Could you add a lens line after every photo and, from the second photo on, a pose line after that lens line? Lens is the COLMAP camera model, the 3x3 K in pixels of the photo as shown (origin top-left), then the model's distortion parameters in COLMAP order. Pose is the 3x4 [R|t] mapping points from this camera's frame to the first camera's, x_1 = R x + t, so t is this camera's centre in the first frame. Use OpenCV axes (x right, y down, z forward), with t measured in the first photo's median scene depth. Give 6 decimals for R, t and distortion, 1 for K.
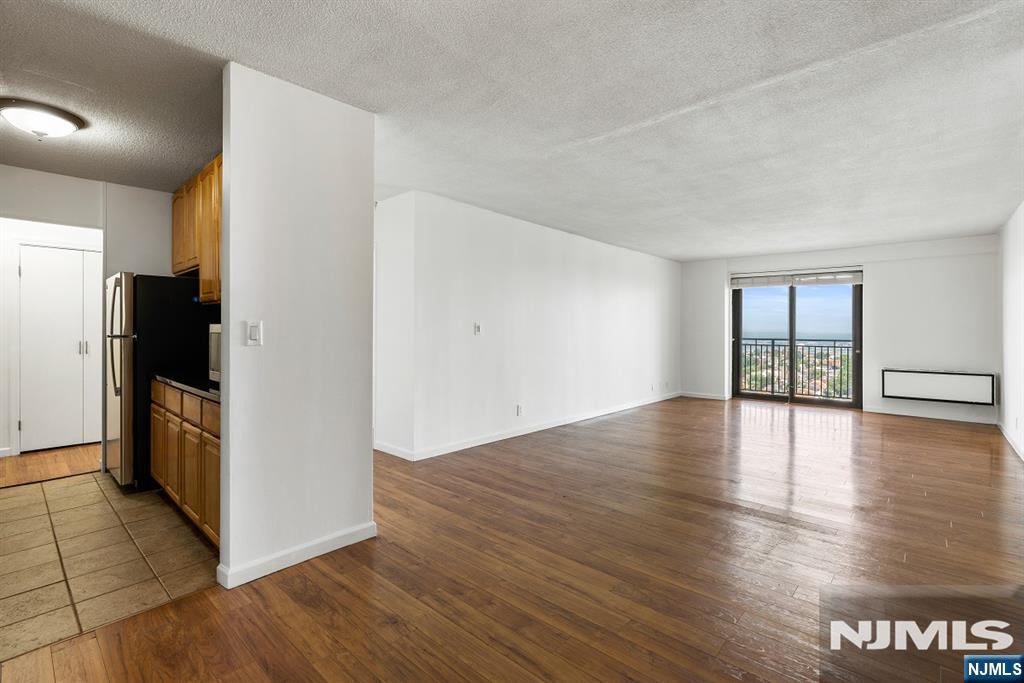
lens RADIAL K [[465.7, 0, 511.6], [0, 465.7, 332.0], [0, 0, 1]] dist [-0.001093, -0.000092]
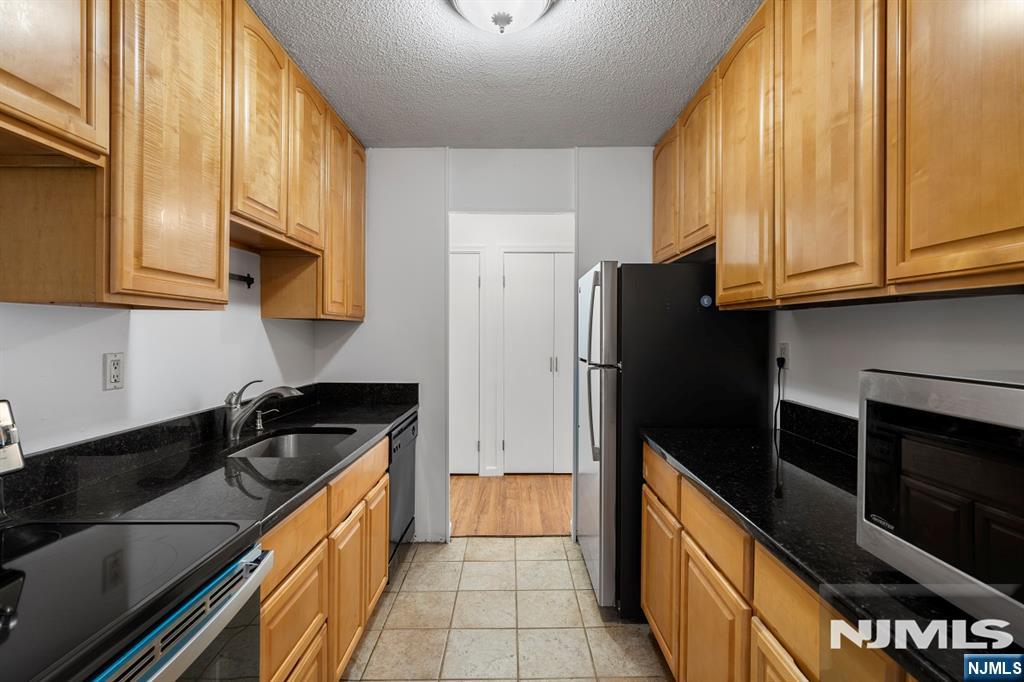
lens RADIAL K [[465.7, 0, 511.6], [0, 465.7, 331.5], [0, 0, 1]] dist [-0.001093, -0.000092]
pose [[0.675407, -0.000564, -0.737445, -0.436312], [-0.003318, 0.999987, -0.003804, -0.031688], [0.737438, 0.005016, 0.675397, 0.465580]]
